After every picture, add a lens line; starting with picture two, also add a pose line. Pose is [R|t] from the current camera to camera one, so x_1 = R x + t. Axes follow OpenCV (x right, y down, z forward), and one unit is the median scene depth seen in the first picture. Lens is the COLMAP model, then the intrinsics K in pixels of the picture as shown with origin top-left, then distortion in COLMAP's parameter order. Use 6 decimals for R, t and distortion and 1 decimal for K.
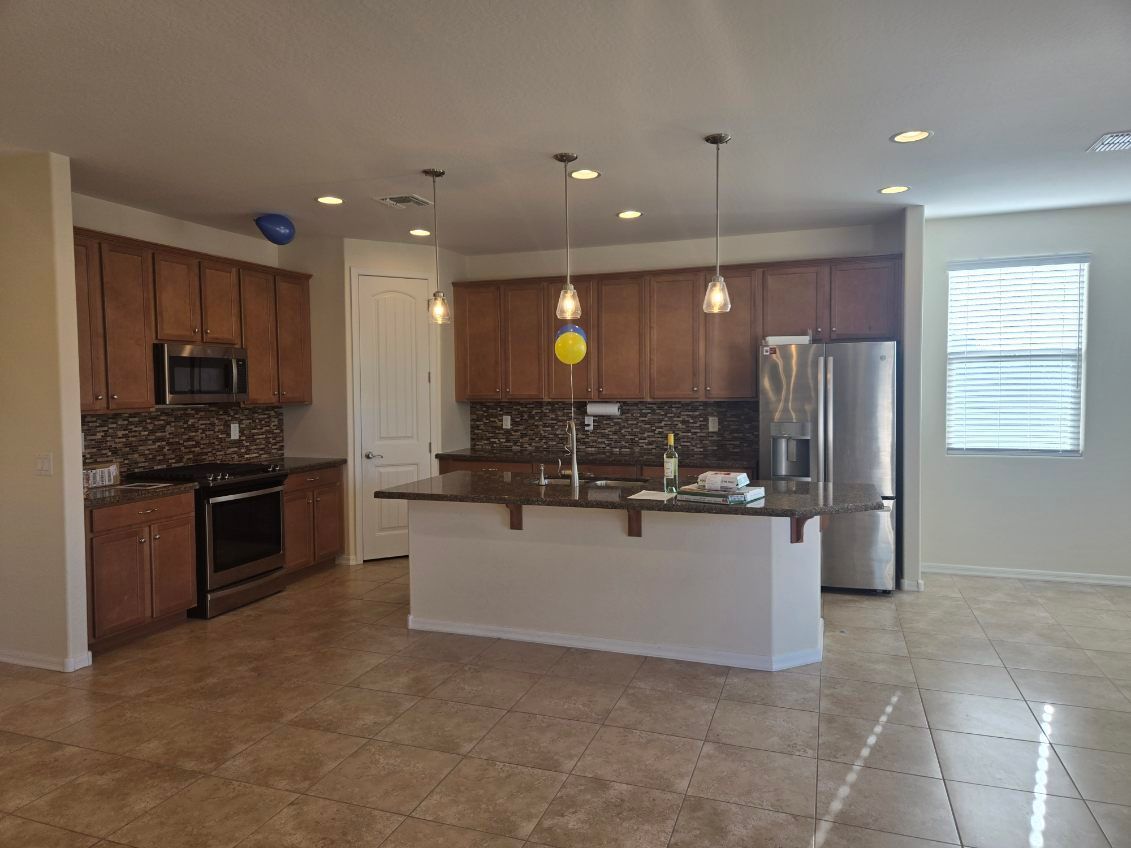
lens RADIAL K [[765.9, 0, 561.6], [0, 765.9, 423.2], [0, 0, 1]] dist [0.041869, -0.026627]
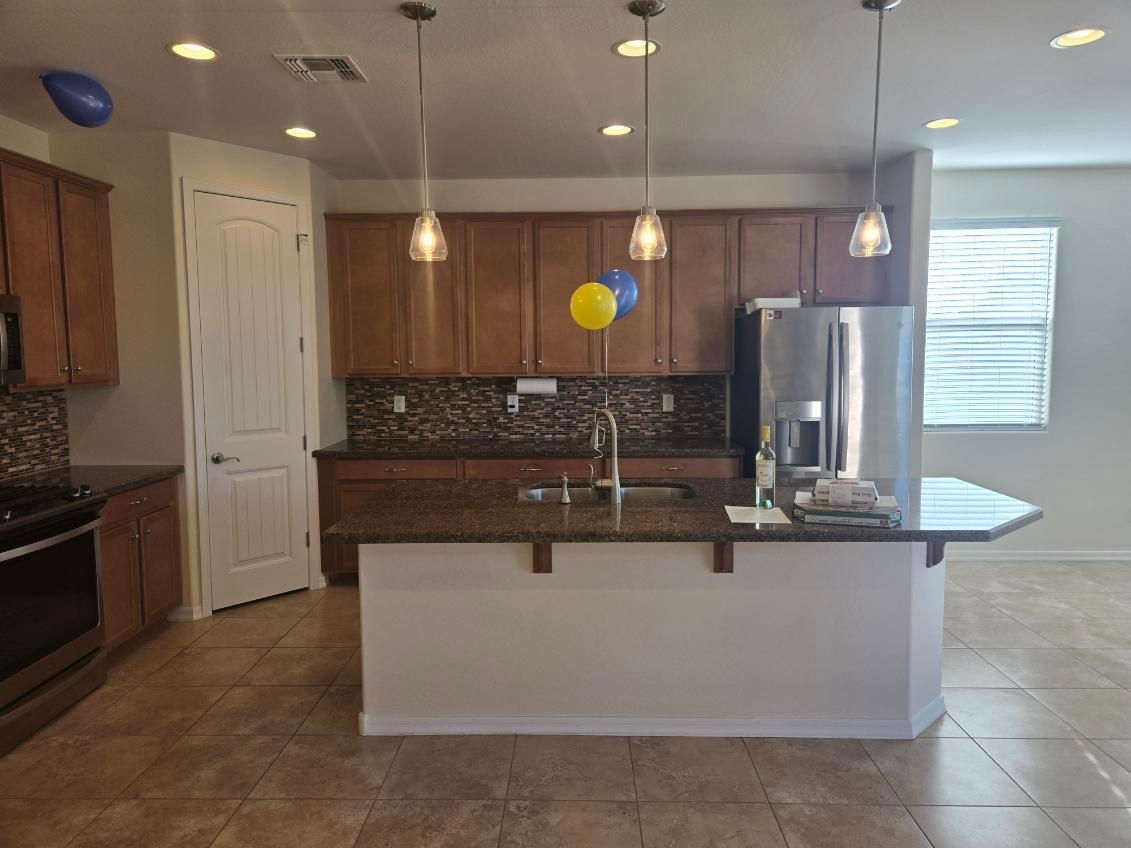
lens RADIAL K [[765.9, 0, 571.7], [0, 765.9, 418.3], [0, 0, 1]] dist [0.041869, -0.026627]
pose [[0.947082, -0.026709, 0.319878, -0.188613], [0.014712, 0.999097, 0.039865, -0.018686], [-0.320654, -0.033049, 0.946620, 0.271667]]
